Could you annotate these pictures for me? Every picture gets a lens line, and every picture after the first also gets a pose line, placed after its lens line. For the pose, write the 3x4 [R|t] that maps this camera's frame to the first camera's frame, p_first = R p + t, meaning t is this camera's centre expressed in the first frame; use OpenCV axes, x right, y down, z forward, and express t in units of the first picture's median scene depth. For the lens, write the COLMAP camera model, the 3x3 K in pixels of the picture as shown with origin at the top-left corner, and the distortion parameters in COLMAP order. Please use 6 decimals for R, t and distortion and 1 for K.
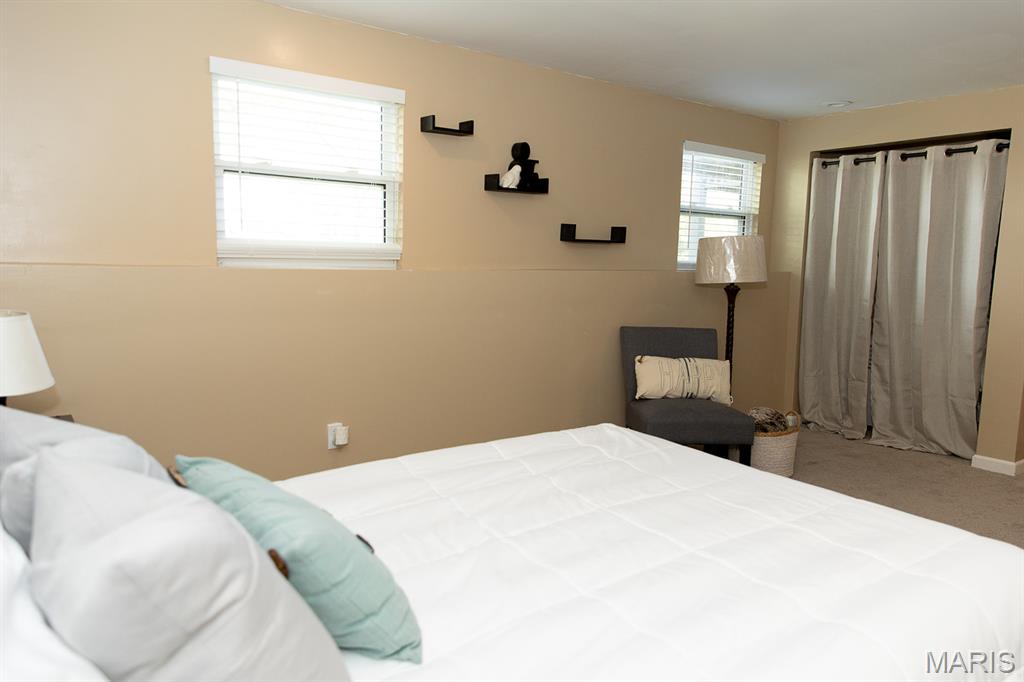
lens RADIAL K [[688.4, 0, 512.0], [0, 688.4, 341.0], [0, 0, 1]] dist [-0.001433, -0.001585]
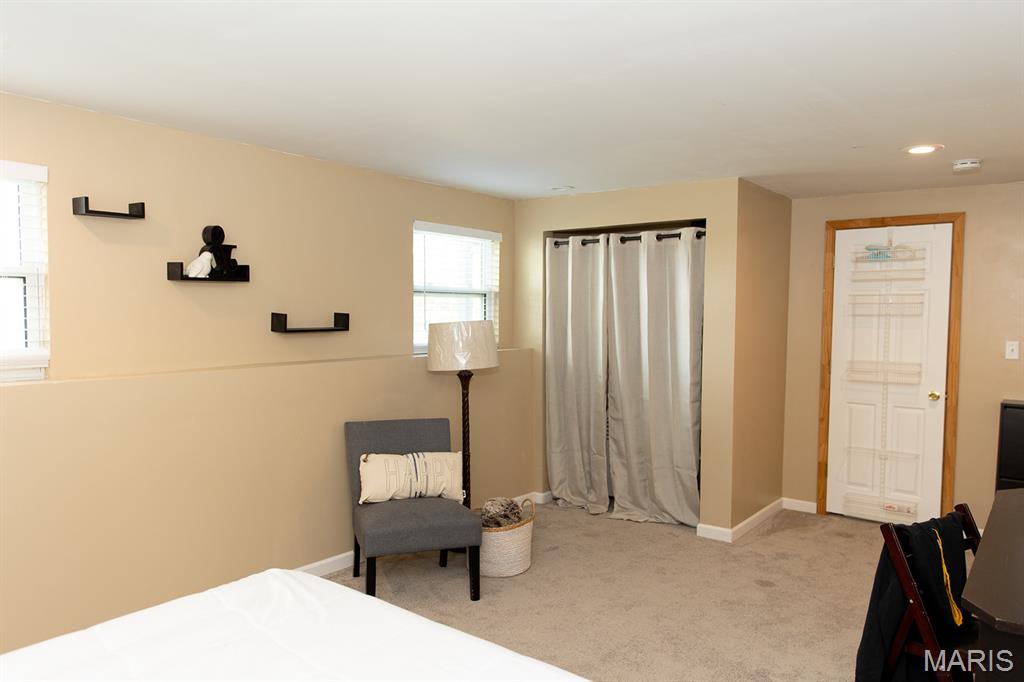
lens RADIAL K [[696.5, 0, 512.0], [0, 696.5, 341.0], [0, 0, 1]] dist [-0.002386, -0.002460]
pose [[0.960403, -0.029227, 0.277076, 0.113954], [0.049439, 0.996578, -0.066243, -0.054502], [-0.274192, 0.077318, 0.958562, 0.041720]]
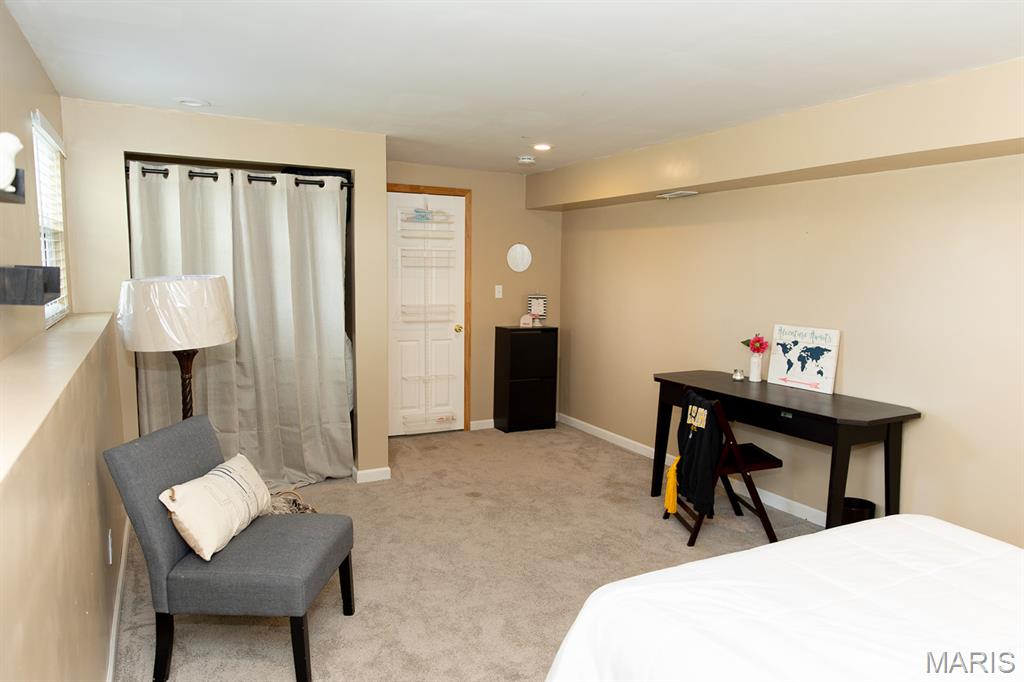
lens RADIAL K [[671.5, 0, 512.0], [0, 671.5, 341.0], [0, 0, 1]] dist [0.002549, 0.000723]
pose [[0.156040, -0.129616, 0.979209, -0.283690], [0.107682, 0.987676, 0.113577, -0.126610], [-0.981864, 0.087721, 0.168075, 0.559133]]
